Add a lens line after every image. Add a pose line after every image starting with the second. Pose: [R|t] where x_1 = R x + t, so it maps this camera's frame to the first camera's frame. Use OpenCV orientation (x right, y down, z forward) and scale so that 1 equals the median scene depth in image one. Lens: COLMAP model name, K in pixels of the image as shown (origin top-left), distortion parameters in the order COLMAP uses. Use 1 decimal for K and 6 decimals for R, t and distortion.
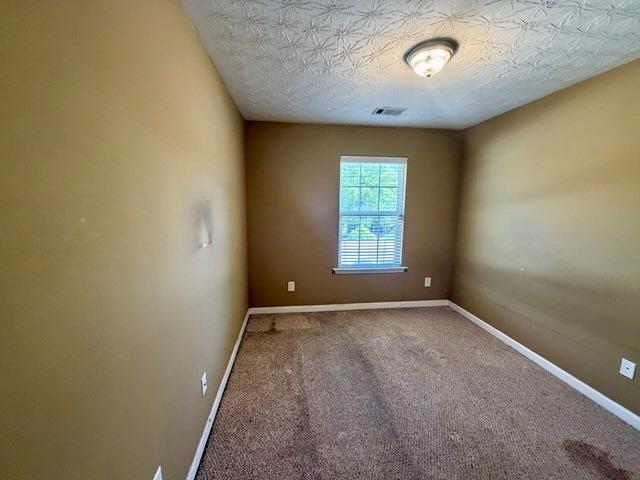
lens RADIAL K [[255.1, 0, 307.1], [0, 255.1, 240.3], [0, 0, 1]] dist [-0.000771, 0.000076]
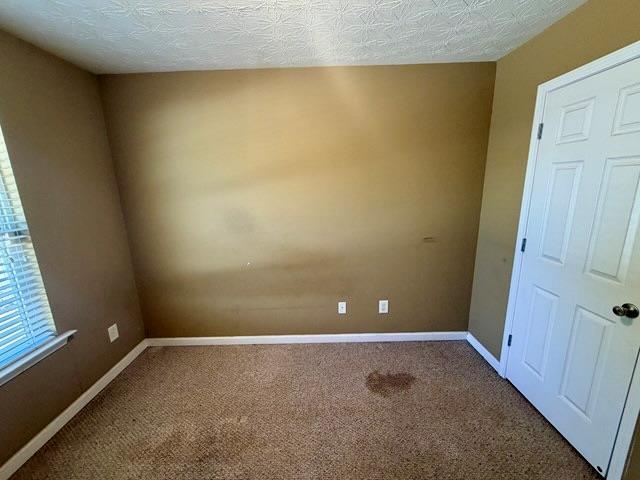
lens RADIAL K [[255.1, 0, 323.0], [0, 255.1, 239.7], [0, 0, 1]] dist [-0.000771, 0.000076]
pose [[0.085388, -0.217861, 0.972237, -0.014254], [0.184364, 0.962405, 0.199465, -0.078950], [-0.979142, 0.162213, 0.122344, 0.454530]]
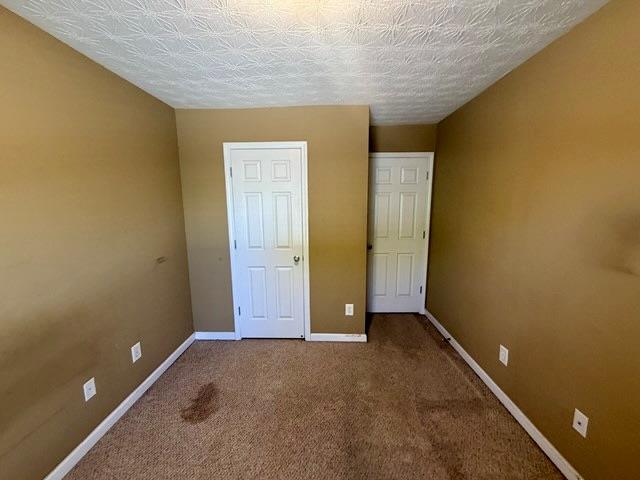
lens RADIAL K [[255.1, 0, 317.3], [0, 255.1, 238.1], [0, 0, 1]] dist [-0.000771, 0.000076]
pose [[-0.991050, -0.016076, 0.132523, 0.174563], [0.025551, 0.951524, 0.306510, -0.144582], [-0.131027, 0.307153, -0.942597, 0.832393]]
